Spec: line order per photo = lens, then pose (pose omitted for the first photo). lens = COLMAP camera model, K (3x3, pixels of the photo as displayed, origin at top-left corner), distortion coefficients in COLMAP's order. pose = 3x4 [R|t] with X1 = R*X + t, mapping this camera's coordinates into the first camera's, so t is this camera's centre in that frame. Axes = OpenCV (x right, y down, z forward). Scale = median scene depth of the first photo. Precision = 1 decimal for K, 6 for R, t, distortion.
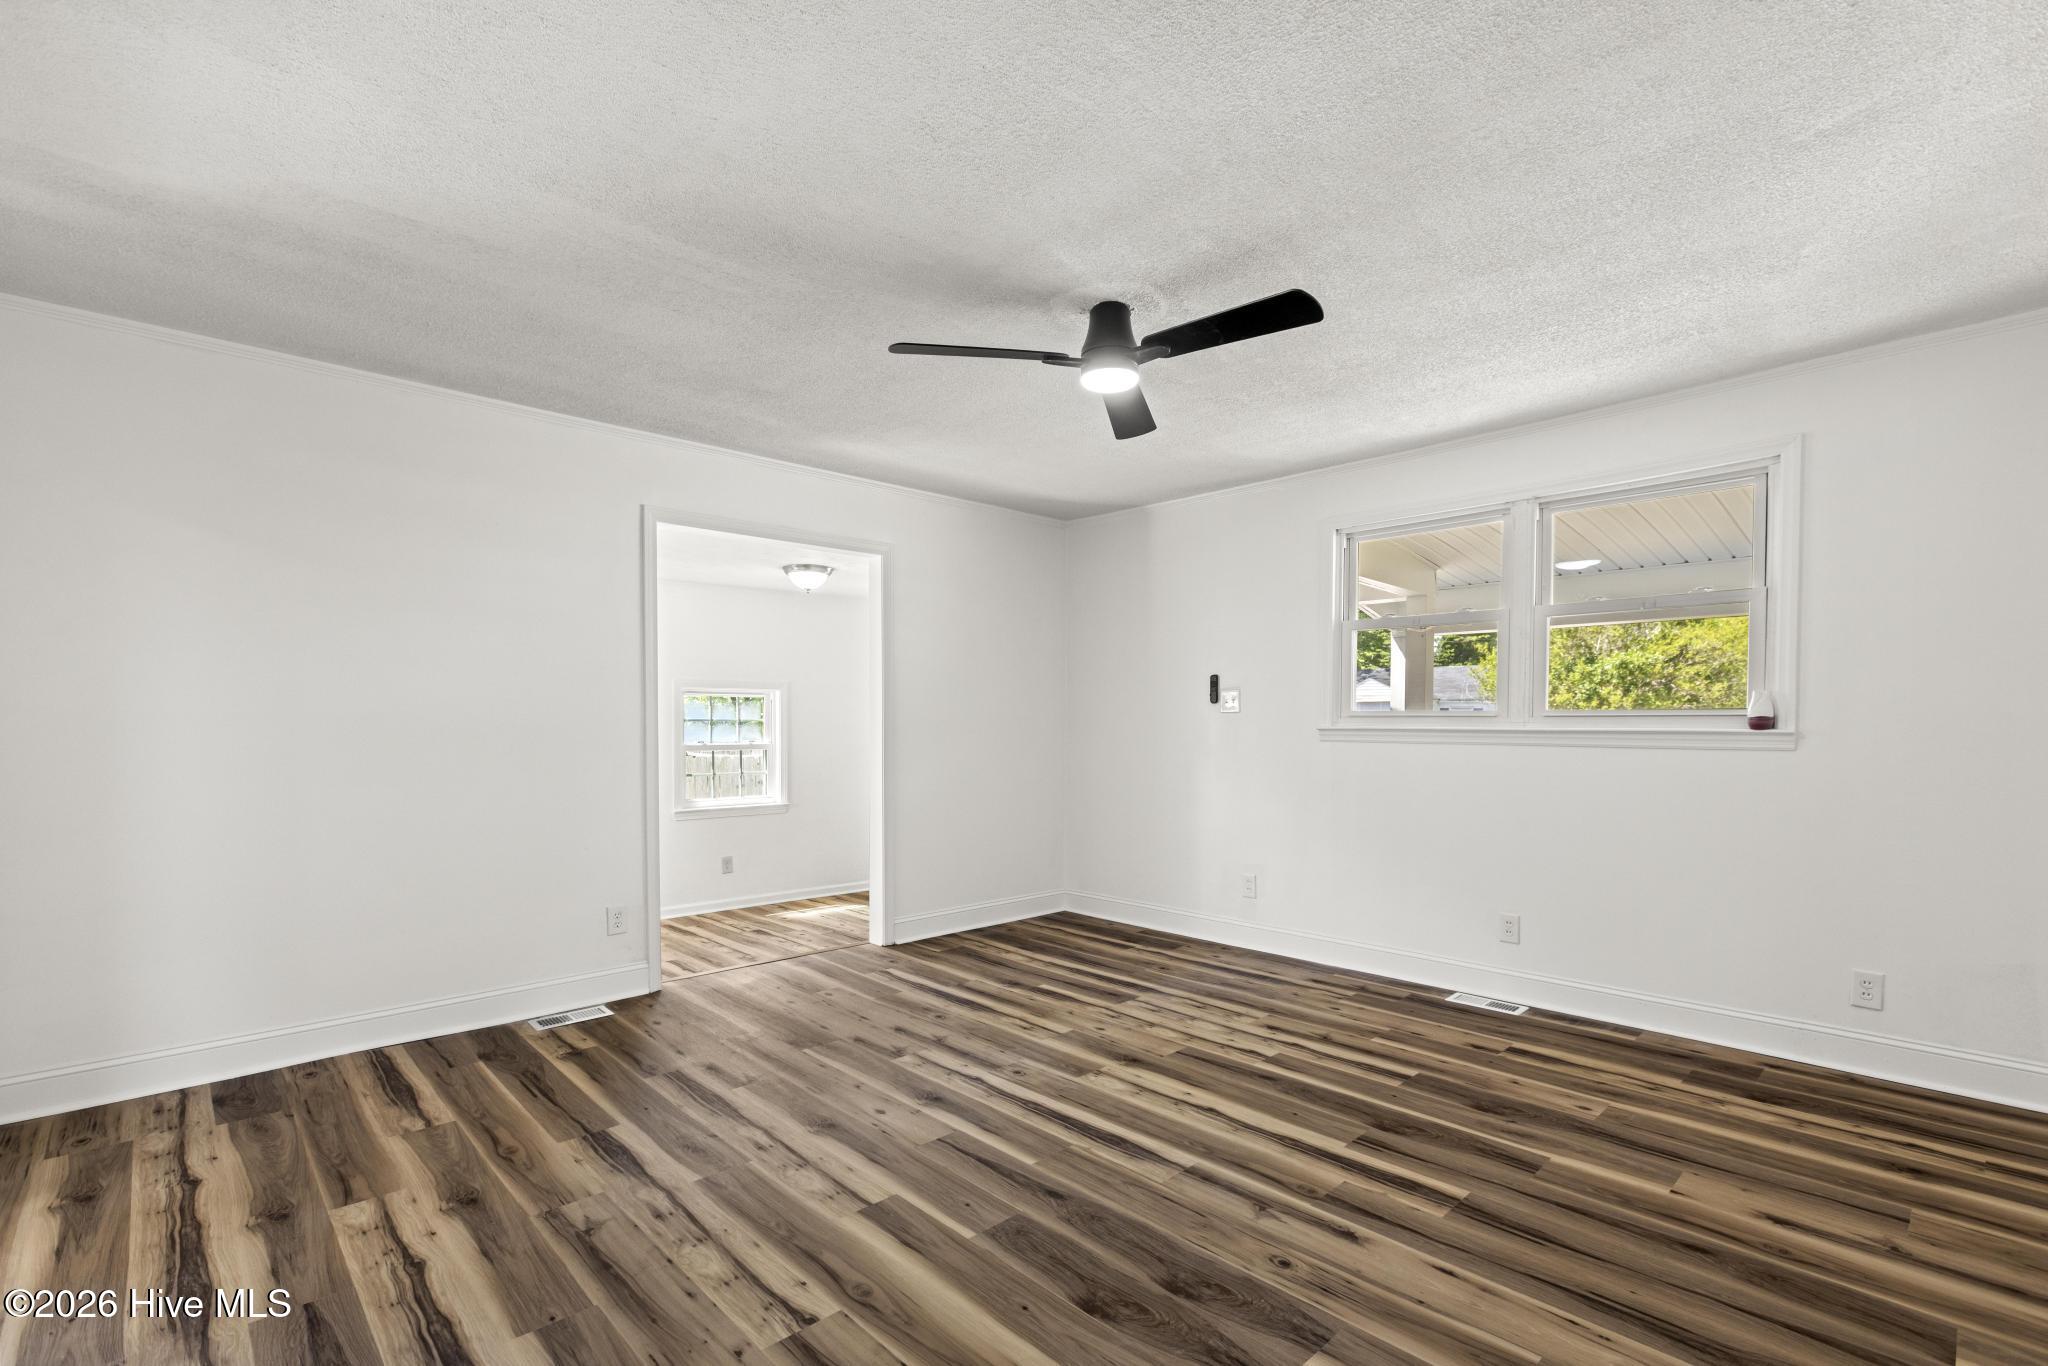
lens RADIAL K [[922.1, 0, 1016.8], [0, 922.1, 686.3], [0, 0, 1]] dist [0.000813, -0.000410]
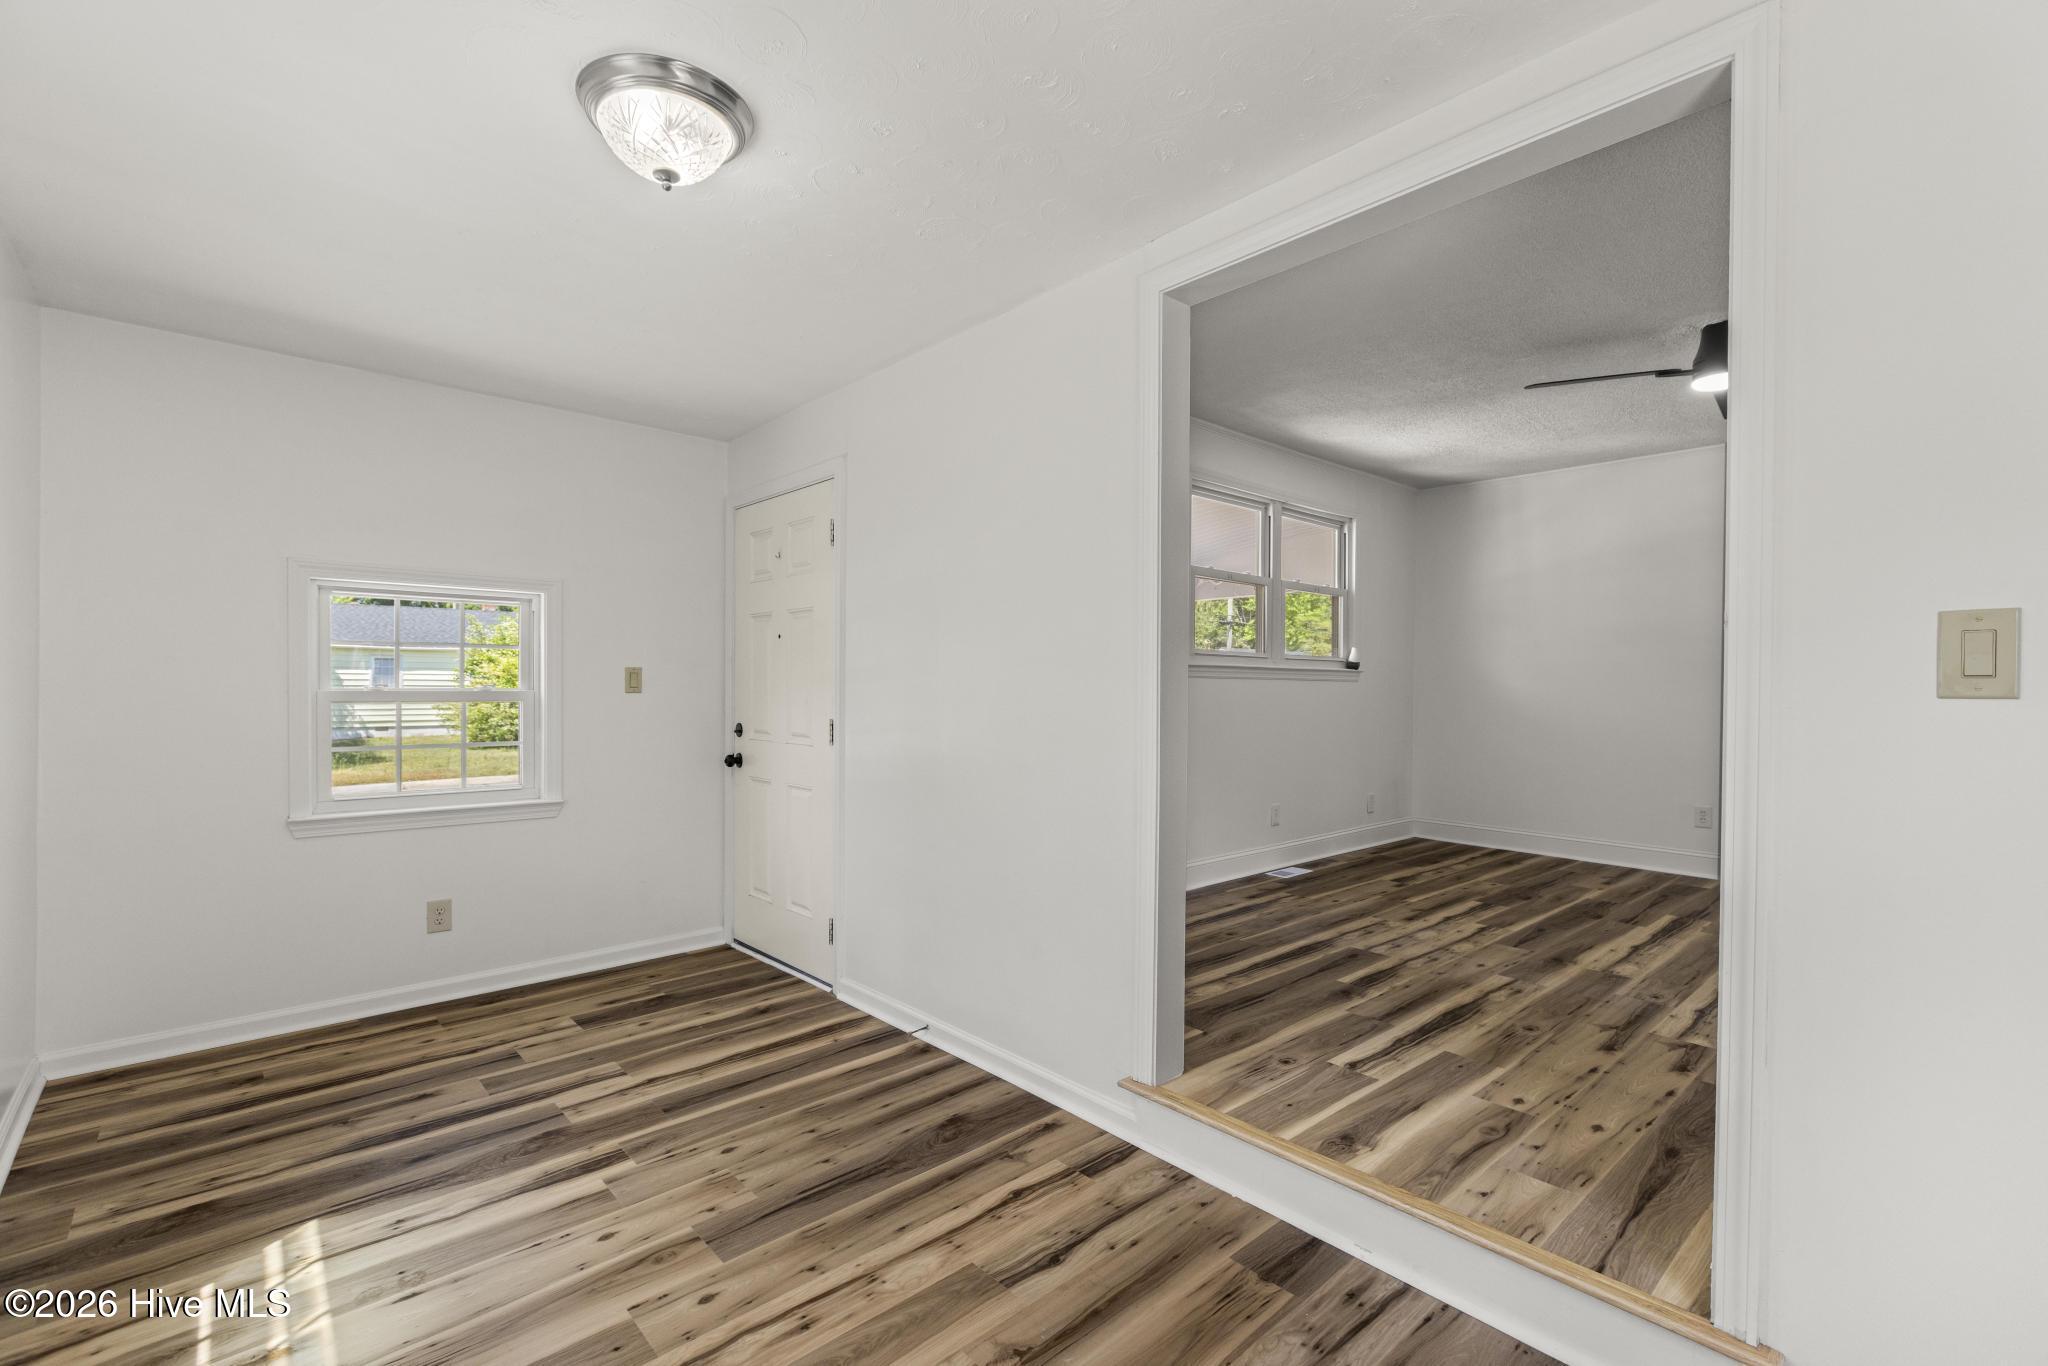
lens RADIAL K [[922.1, 0, 1017.7], [0, 922.1, 686.2], [0, 0, 1]] dist [0.000813, -0.000410]
pose [[0.014008, -0.000329, 0.999902, -0.829712], [-0.046848, 0.998902, 0.000985, 0.093781], [-0.998804, -0.046857, 0.013977, 1.392653]]
